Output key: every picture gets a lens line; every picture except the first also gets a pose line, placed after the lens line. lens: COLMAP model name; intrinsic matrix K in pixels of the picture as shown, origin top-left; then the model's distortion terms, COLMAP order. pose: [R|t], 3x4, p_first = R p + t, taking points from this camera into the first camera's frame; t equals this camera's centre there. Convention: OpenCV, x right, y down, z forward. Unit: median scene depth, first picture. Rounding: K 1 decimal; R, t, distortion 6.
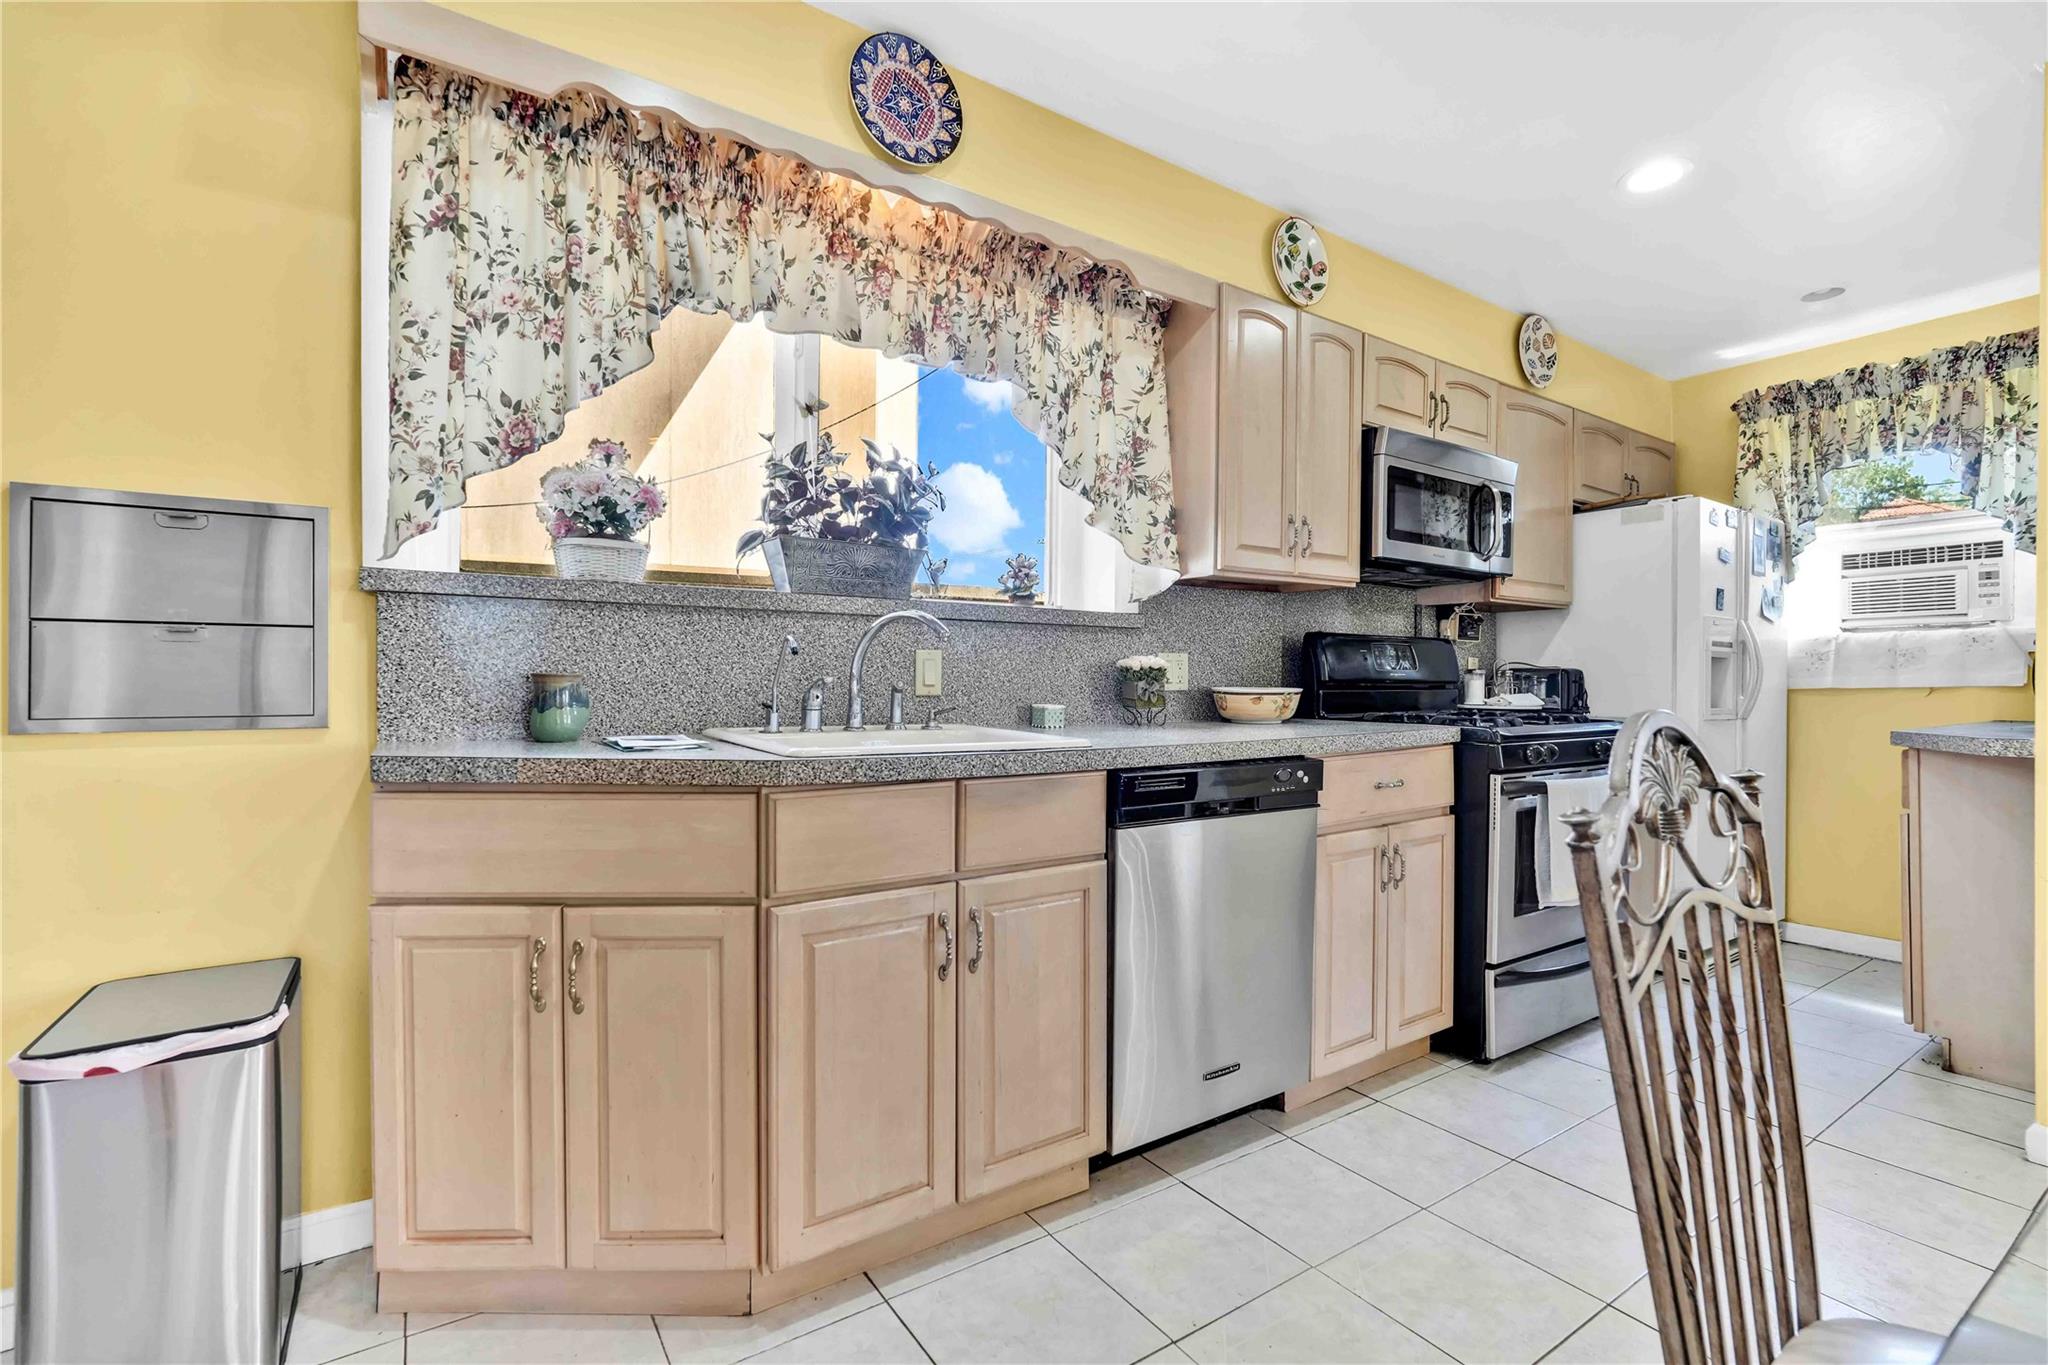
lens RADIAL K [[899.8, 0, 1025.6], [0, 899.8, 683.2], [0, 0, 1]] dist [-0.001984, -0.000238]
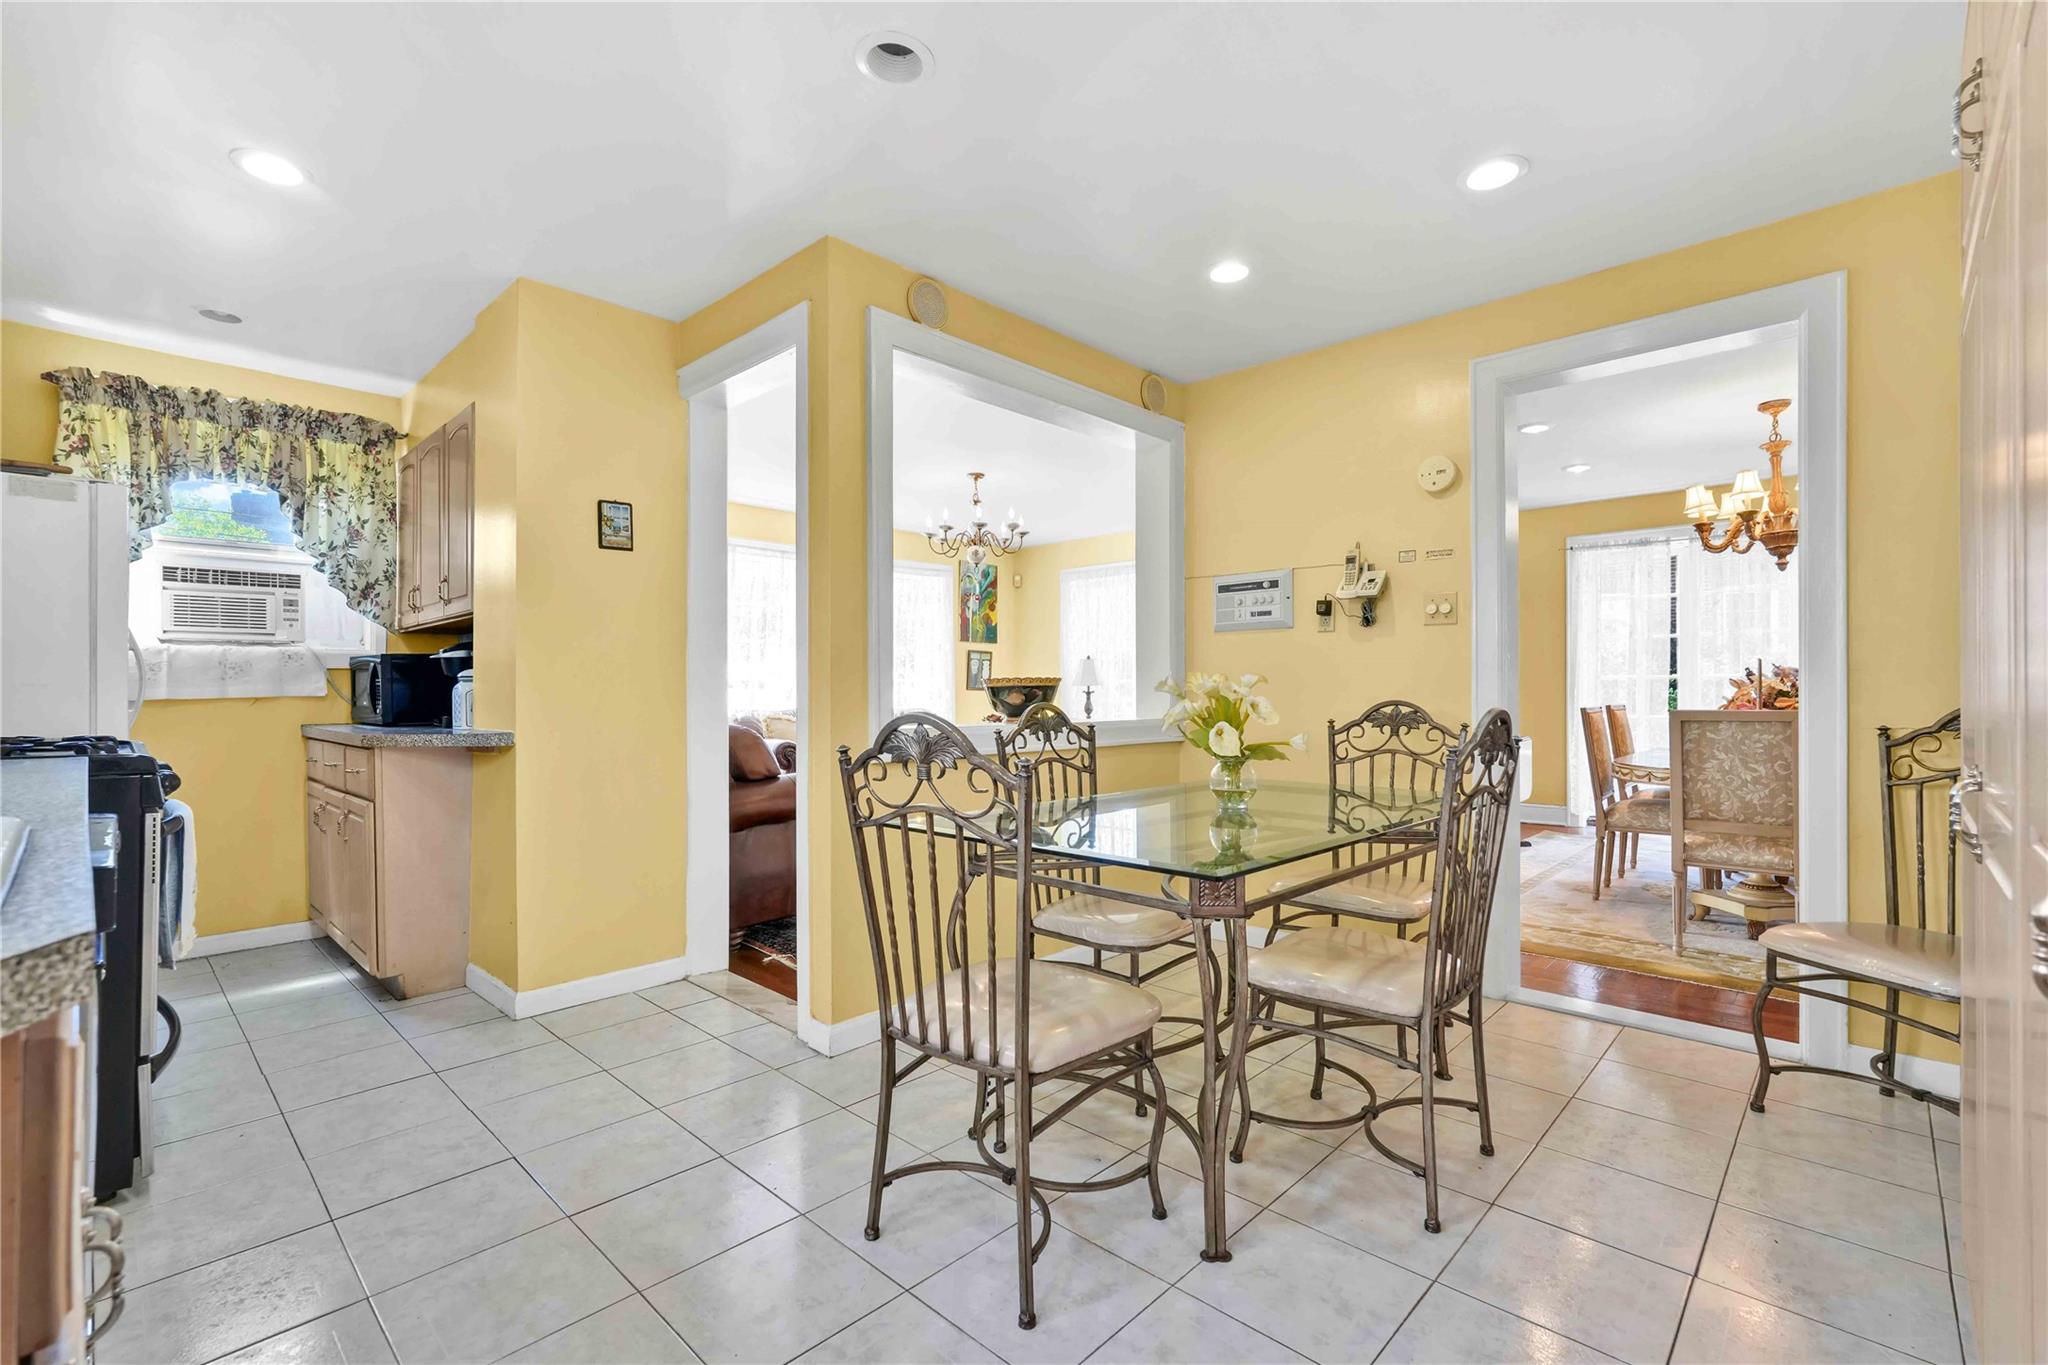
lens RADIAL K [[899.8, 0, 1028.1], [0, 899.8, 683.3], [0, 0, 1]] dist [-0.001984, -0.000238]
pose [[-0.220076, 0.008485, 0.975446, -0.291679], [0.004427, 0.999961, -0.007699, -0.000314], [-0.975473, 0.002624, -0.220104, 0.300319]]
